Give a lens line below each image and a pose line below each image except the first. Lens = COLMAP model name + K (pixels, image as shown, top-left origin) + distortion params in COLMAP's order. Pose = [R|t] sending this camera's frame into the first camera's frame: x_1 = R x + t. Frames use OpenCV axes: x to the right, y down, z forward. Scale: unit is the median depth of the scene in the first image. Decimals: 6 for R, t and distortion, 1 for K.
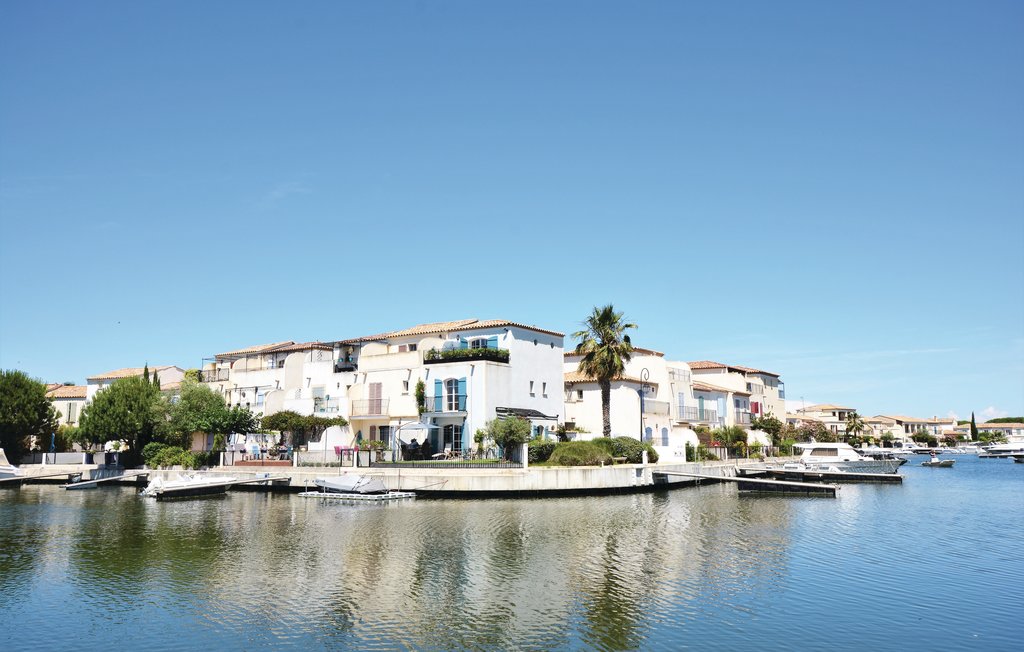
lens RADIAL K [[774.4, 0, 512.0], [0, 774.4, 326.0], [0, 0, 1]] dist [0.006726, 0.004054]
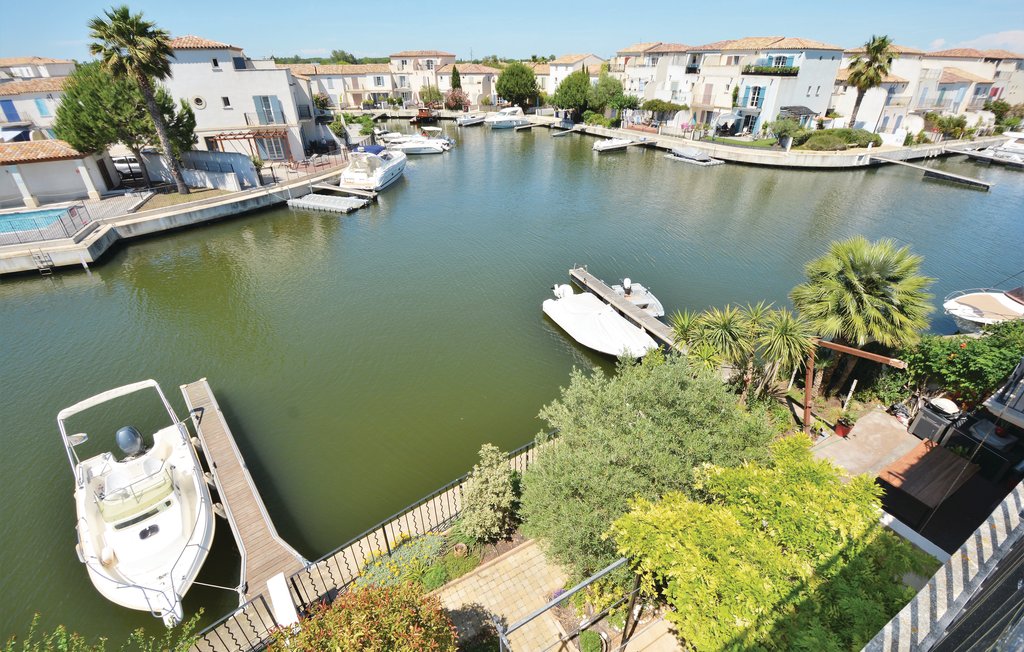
lens RADIAL K [[462.4, 0, 512.0], [0, 462.4, 326.0], [0, 0, 1]] dist [-0.003389, -0.016002]
pose [[0.878180, 0.246098, -0.410165, -0.006648], [0.069900, 0.782263, 0.619015, -0.178075], [0.473195, -0.572277, 0.669765, -0.228771]]
